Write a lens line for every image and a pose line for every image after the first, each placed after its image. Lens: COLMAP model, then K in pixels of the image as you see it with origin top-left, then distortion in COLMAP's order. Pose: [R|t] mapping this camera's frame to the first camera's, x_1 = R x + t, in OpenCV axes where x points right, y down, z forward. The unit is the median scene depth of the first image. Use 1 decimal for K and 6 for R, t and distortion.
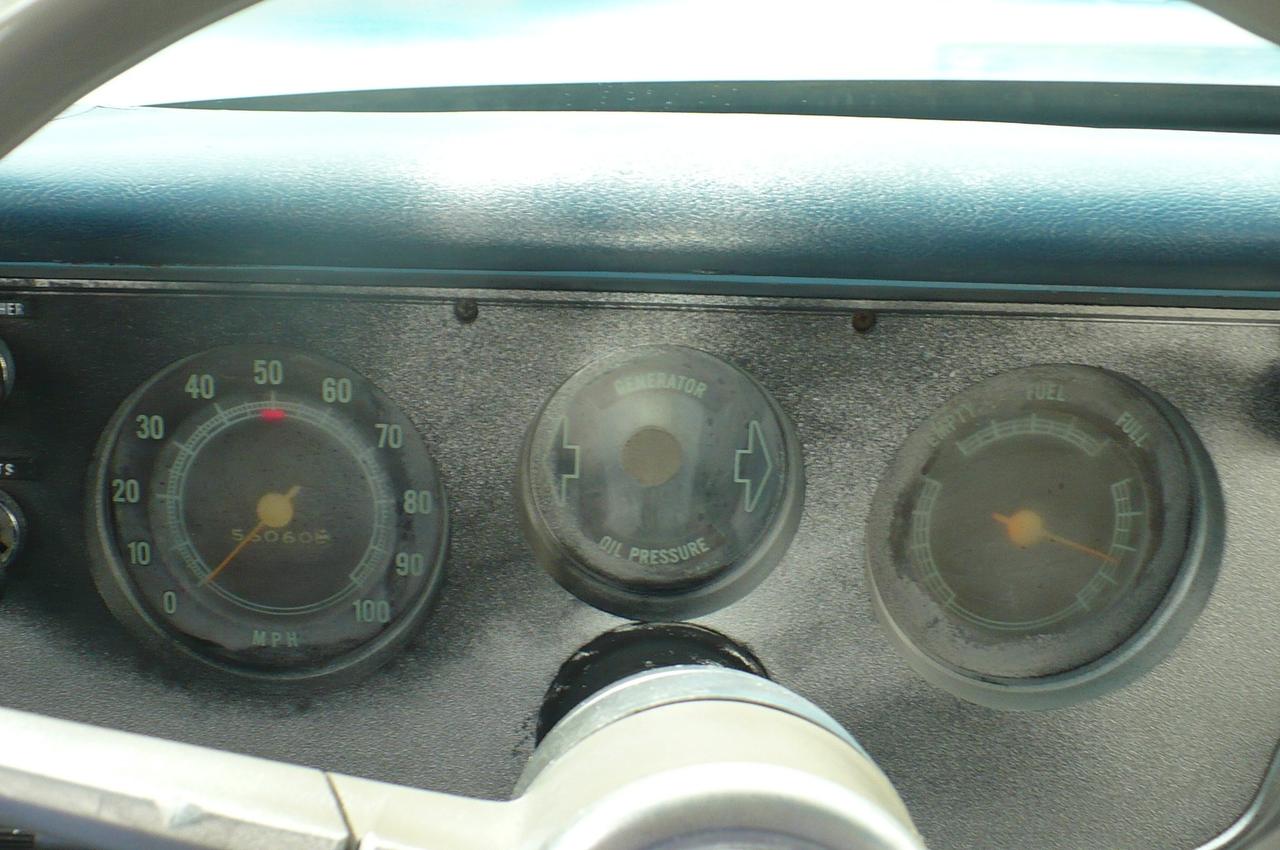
lens RADIAL K [[1847.5, 0, 621.0], [0, 1847.5, 368.5], [0, 0, 1]] dist [-0.284297, 0.343998]
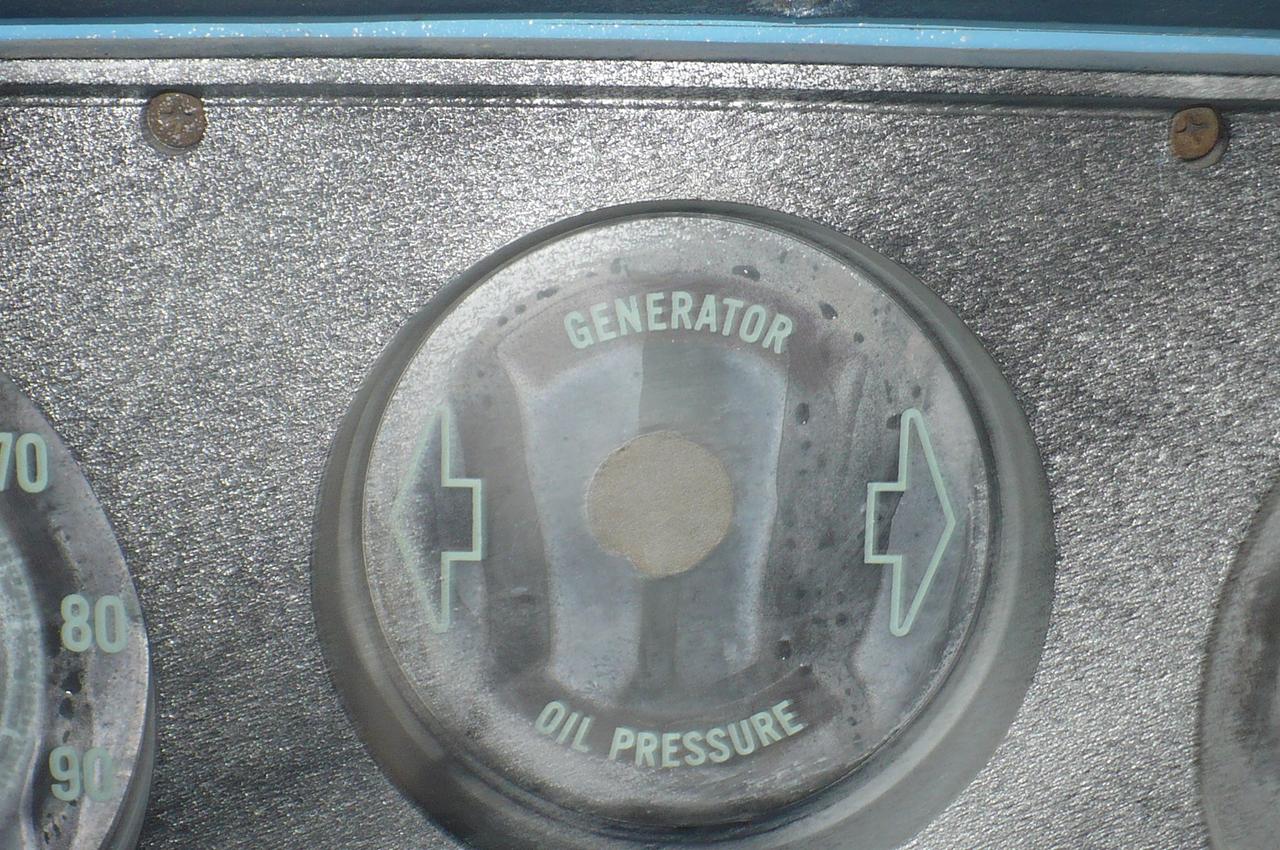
lens RADIAL K [[2124.8, 0, 596.4], [0, 2124.8, 369.9], [0, 0, 1]] dist [-0.255132, 0.181814]
pose [[0.999819, -0.018951, -0.001765, 0.003893], [0.018831, 0.998413, -0.053073, 0.043123], [0.002768, 0.053030, 0.998589, 0.535491]]
